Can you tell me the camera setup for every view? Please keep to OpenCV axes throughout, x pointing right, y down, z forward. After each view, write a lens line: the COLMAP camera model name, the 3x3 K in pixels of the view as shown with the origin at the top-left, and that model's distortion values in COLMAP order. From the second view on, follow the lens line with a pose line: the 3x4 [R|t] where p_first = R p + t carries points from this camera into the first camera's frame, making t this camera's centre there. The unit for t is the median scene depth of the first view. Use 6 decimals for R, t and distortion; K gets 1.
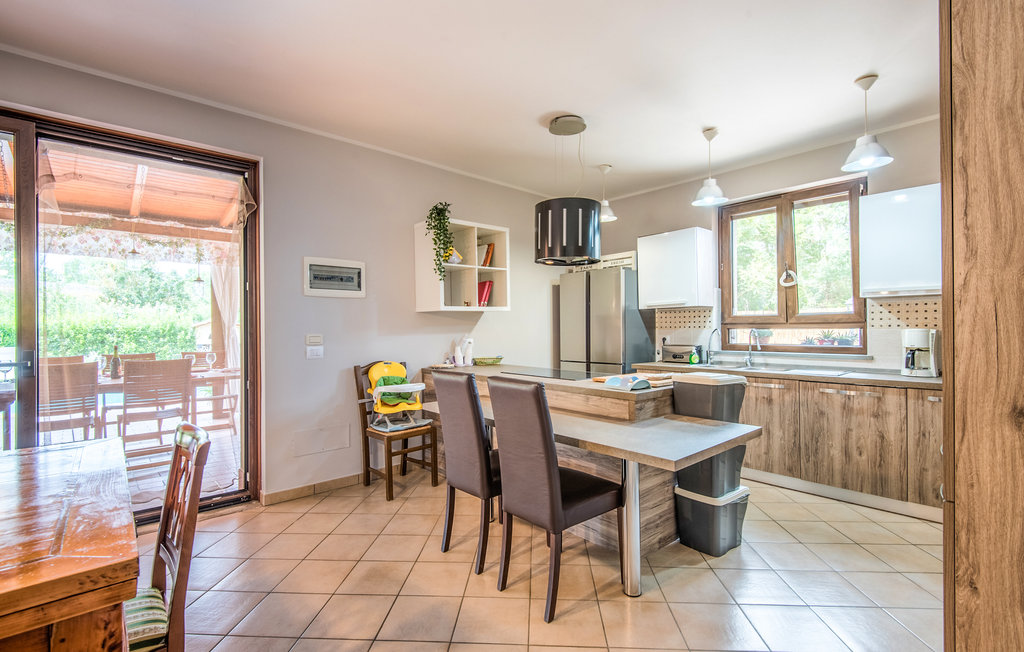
lens RADIAL K [[455.6, 0, 509.7], [0, 455.6, 328.1], [0, 0, 1]] dist [0.014222, -0.014809]
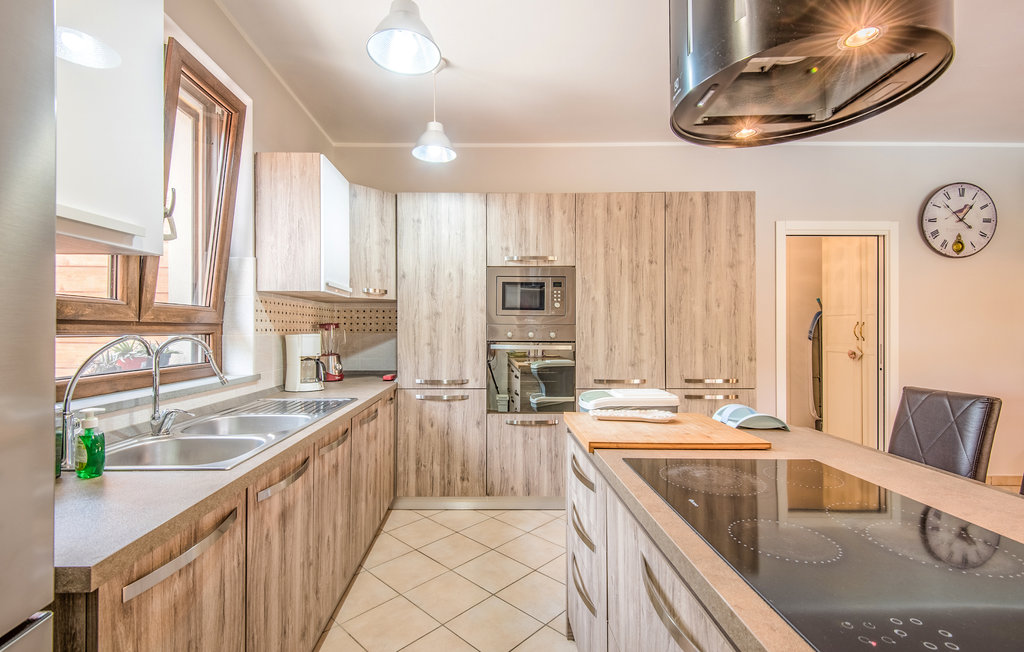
lens RADIAL K [[455.6, 0, 509.7], [0, 455.6, 328.1], [0, 0, 1]] dist [0.014222, -0.014809]
pose [[-0.726198, 0.010928, 0.687399, 0.017372], [0.004376, 0.999927, -0.011273, -0.000288], [-0.687471, -0.005178, -0.726193, 1.085095]]
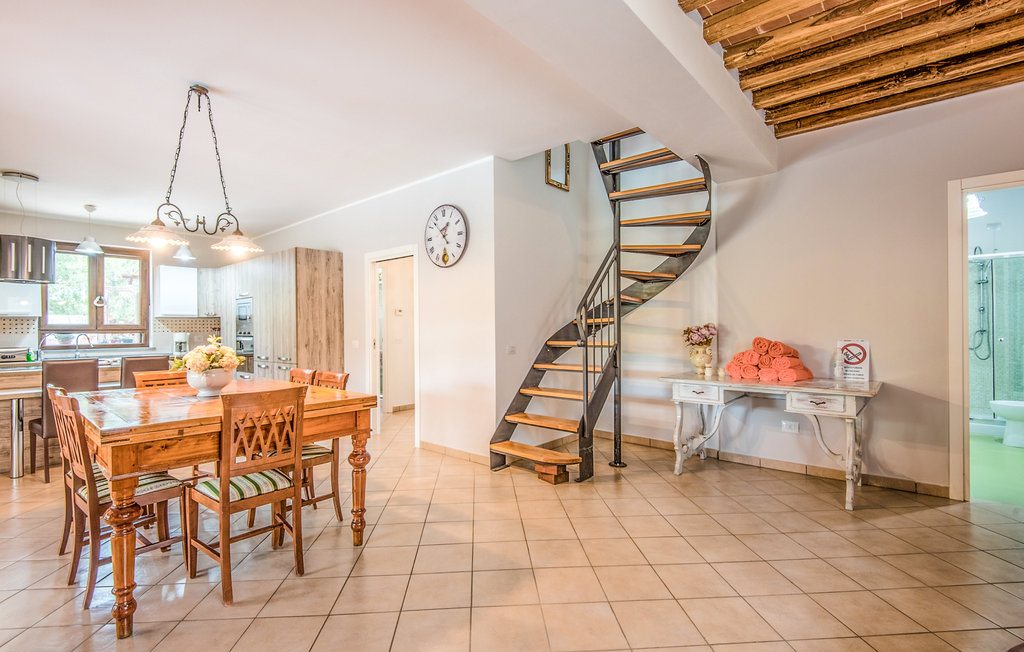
lens RADIAL K [[455.6, 0, 509.7], [0, 455.6, 328.1], [0, 0, 1]] dist [0.014222, -0.014809]
pose [[-0.126595, 0.007631, 0.991925, -1.106030], [0.010311, 0.999927, -0.006376, 0.007479], [-0.991901, 0.009420, -0.126664, -0.188620]]
